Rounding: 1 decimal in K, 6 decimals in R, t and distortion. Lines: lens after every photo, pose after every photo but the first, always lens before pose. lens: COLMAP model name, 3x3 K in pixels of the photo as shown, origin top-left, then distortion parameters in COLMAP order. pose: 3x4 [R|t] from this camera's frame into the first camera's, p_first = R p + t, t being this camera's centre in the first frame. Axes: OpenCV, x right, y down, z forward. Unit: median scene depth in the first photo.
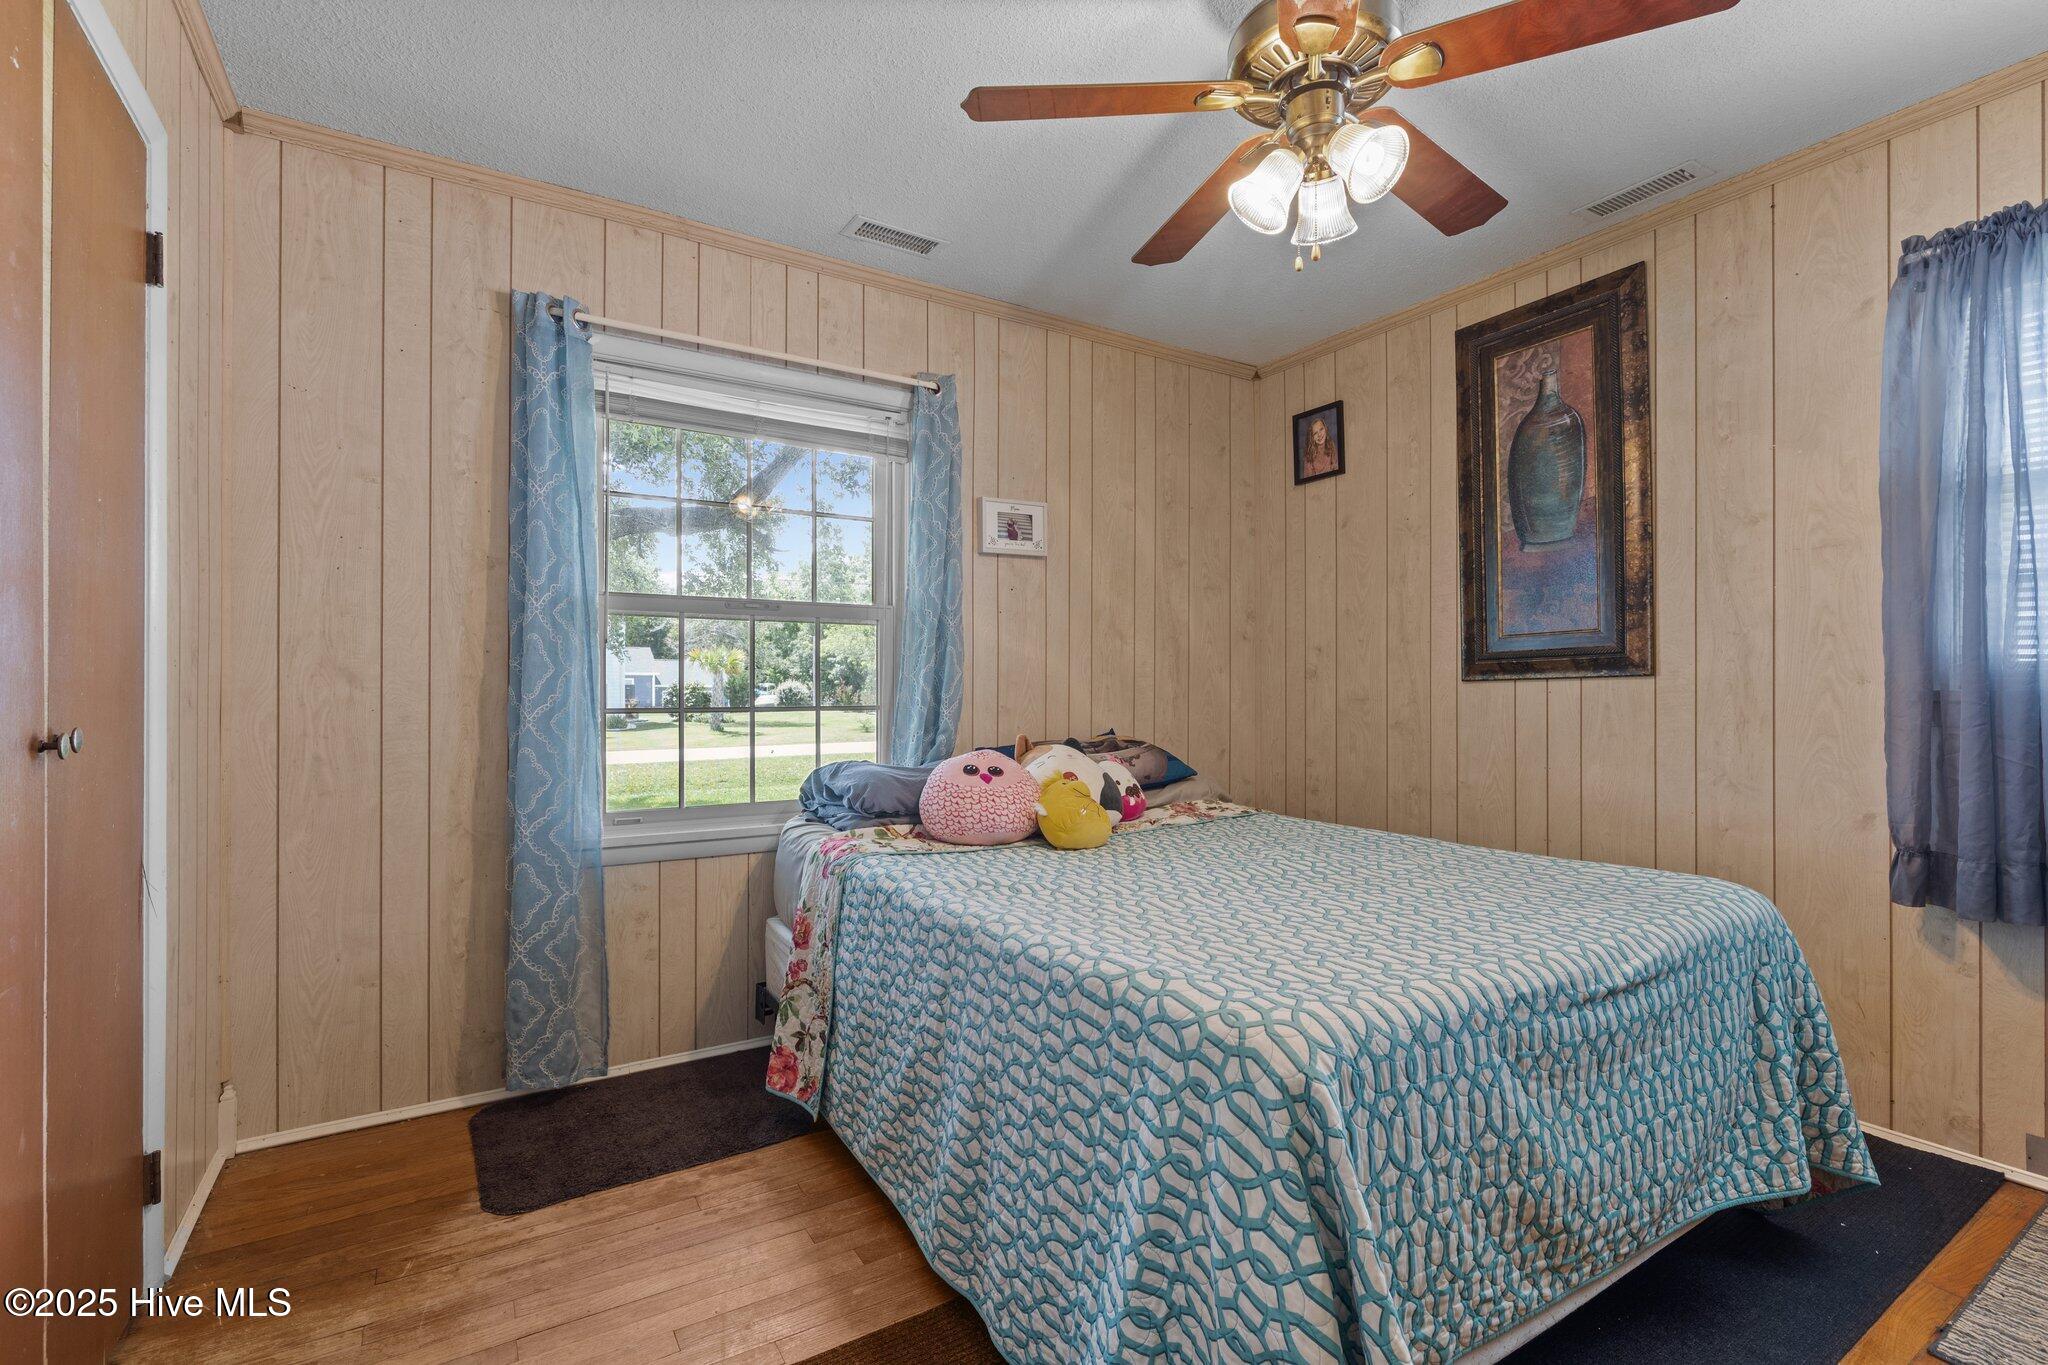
lens RADIAL K [[937.7, 0, 1033.5], [0, 937.7, 684.3], [0, 0, 1]] dist [0.000803, -0.000094]
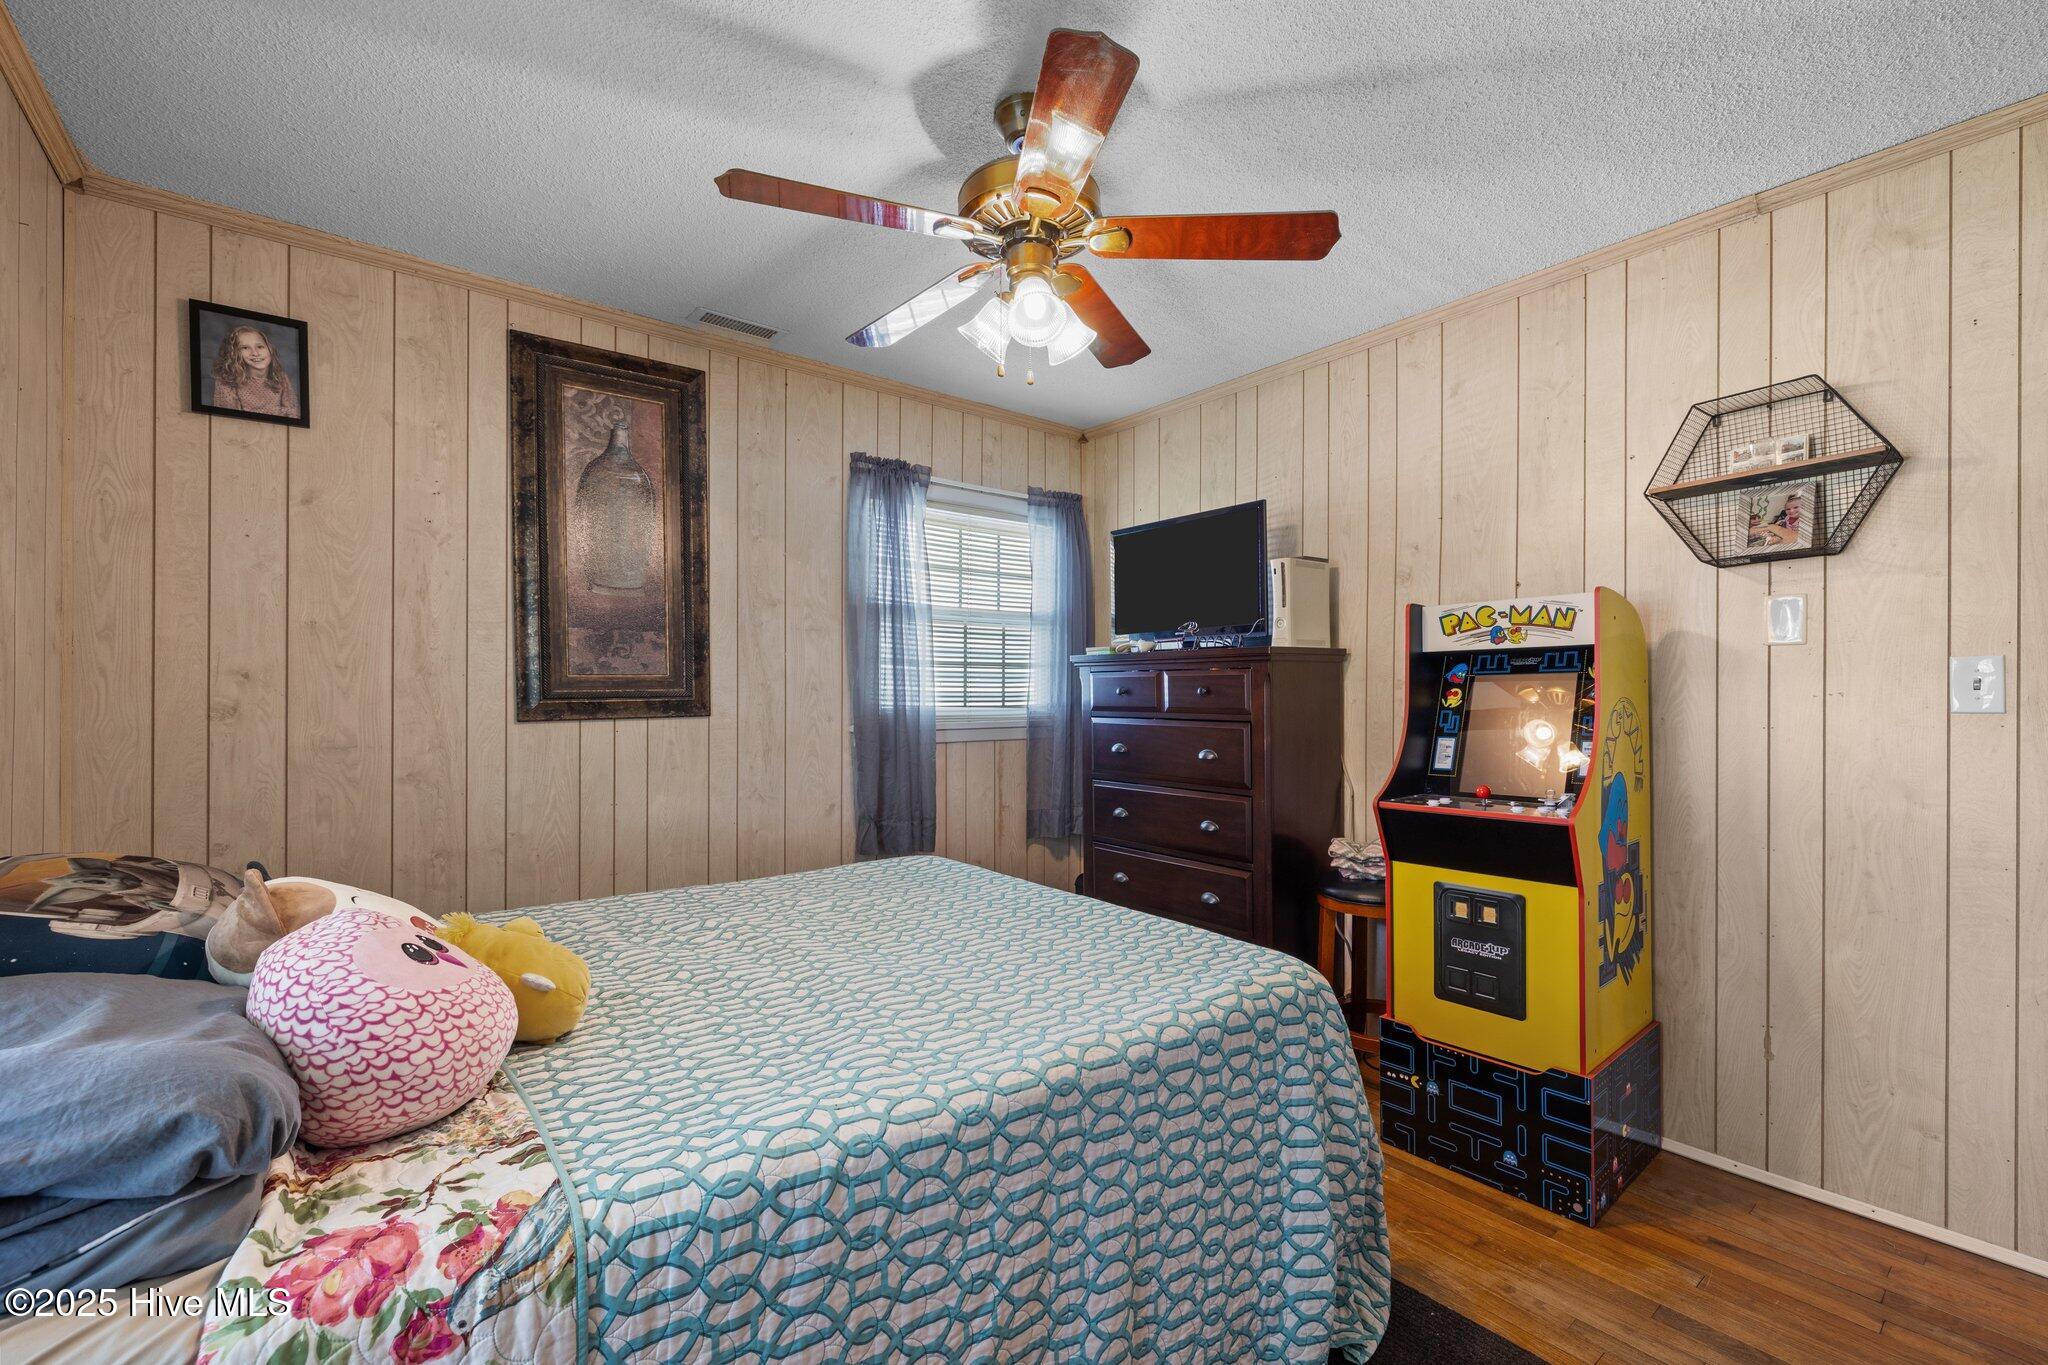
lens RADIAL K [[849.2, 0, 1033.0], [0, 849.2, 699.8], [0, 0, 1]] dist [-0.011188, 0.000316]
pose [[-0.108330, 0.002335, 0.994112, -0.443710], [-0.007744, 0.999965, -0.003192, -0.028016], [-0.994085, -0.008044, -0.108308, 0.652223]]
